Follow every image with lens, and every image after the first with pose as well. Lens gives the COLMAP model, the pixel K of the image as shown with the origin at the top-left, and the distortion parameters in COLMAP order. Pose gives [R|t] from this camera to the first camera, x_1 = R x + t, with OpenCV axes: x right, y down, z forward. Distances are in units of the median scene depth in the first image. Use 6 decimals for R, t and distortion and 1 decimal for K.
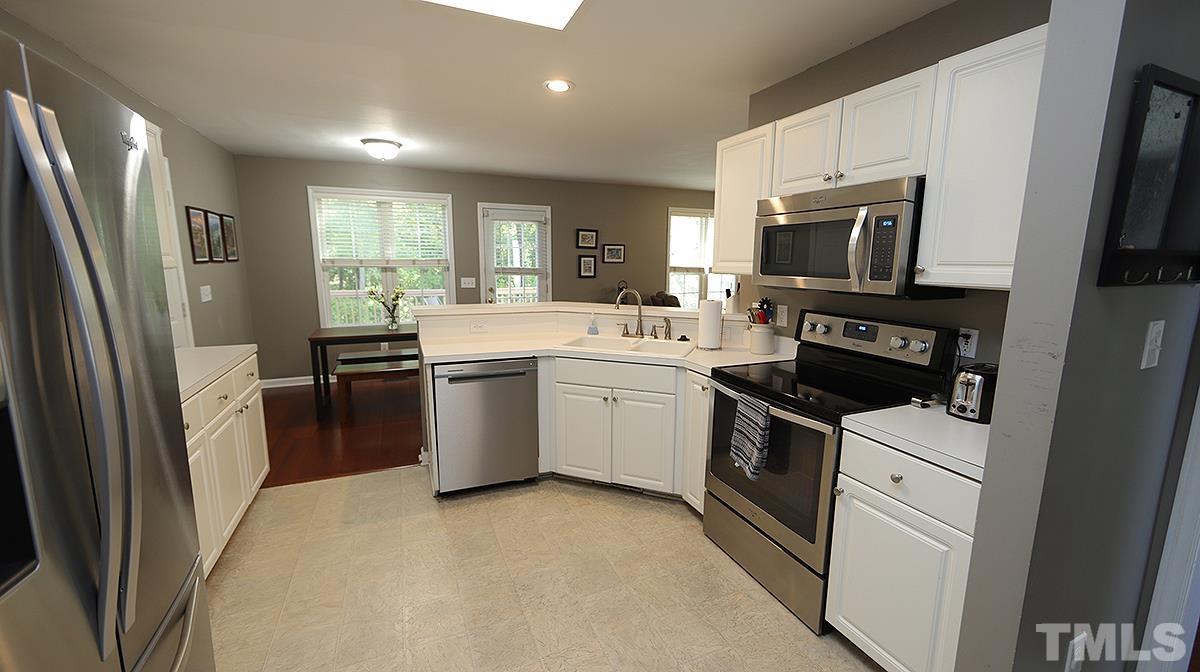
lens RADIAL K [[483.8, 0, 605.0], [0, 483.8, 336.0], [0, 0, 1]] dist [0.000243, 0.000039]
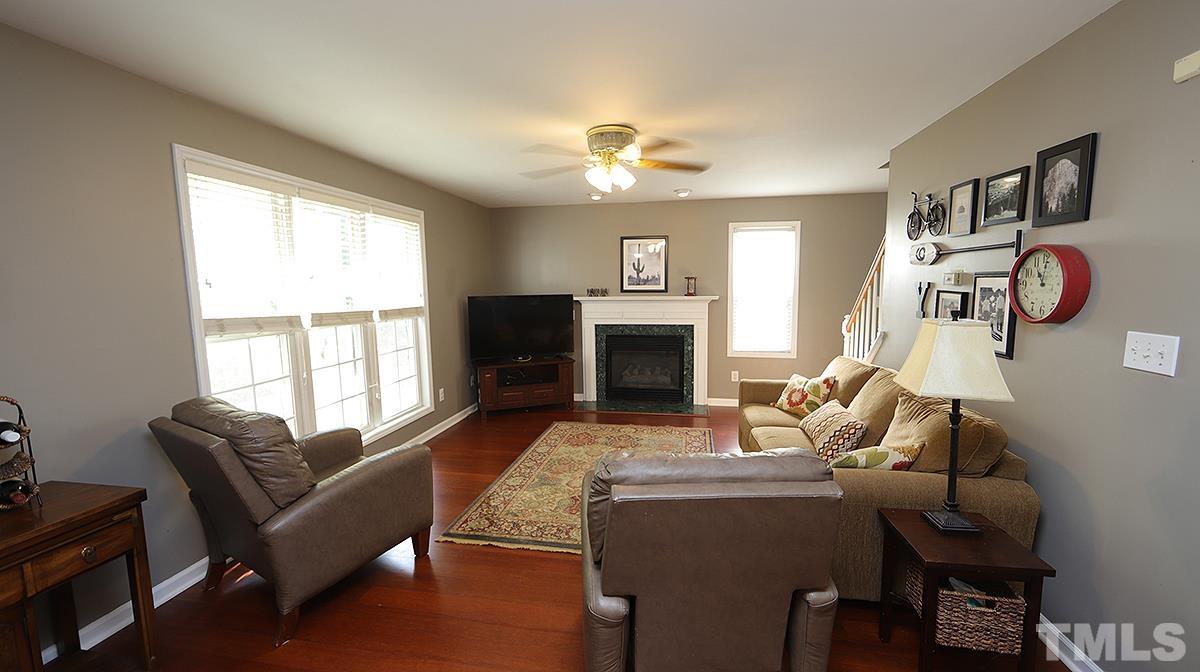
lens RADIAL K [[468.8, 0, 603.3], [0, 468.8, 338.6], [0, 0, 1]] dist [0.000589, 0.000177]
pose [[0.549746, -0.110690, 0.827965, 0.013198], [0.155282, 0.987447, 0.028909, -0.103831], [-0.820772, 0.112675, 0.560033, 0.628085]]
